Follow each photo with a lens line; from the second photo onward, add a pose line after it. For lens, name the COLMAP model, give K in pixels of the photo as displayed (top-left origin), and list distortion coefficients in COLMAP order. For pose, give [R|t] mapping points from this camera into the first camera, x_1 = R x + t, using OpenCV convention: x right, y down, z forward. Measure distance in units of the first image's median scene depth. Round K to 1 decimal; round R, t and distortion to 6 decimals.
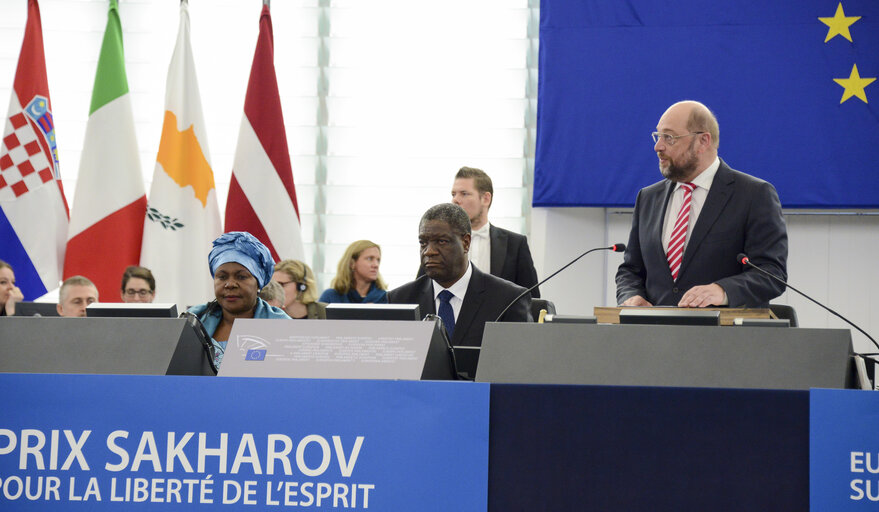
lens RADIAL K [[3697.5, 0, 531.2], [0, 3697.5, 254.0], [0, 0, 1]] dist [1.480827, 4.617138]
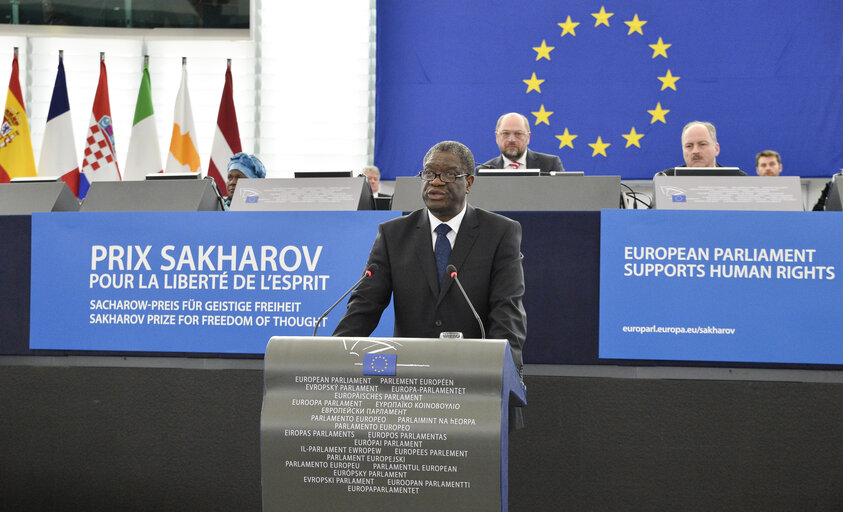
lens RADIAL K [[1680.5, 0, 421.5], [0, 1680.5, 256.0], [0, 0, 1]] dist [0.289421, 0.017178]
pose [[0.997858, -0.002128, 0.065375, -0.048586], [0.003457, 0.999790, -0.020218, 0.066598], [-0.065319, 0.020401, 0.997656, 0.270319]]
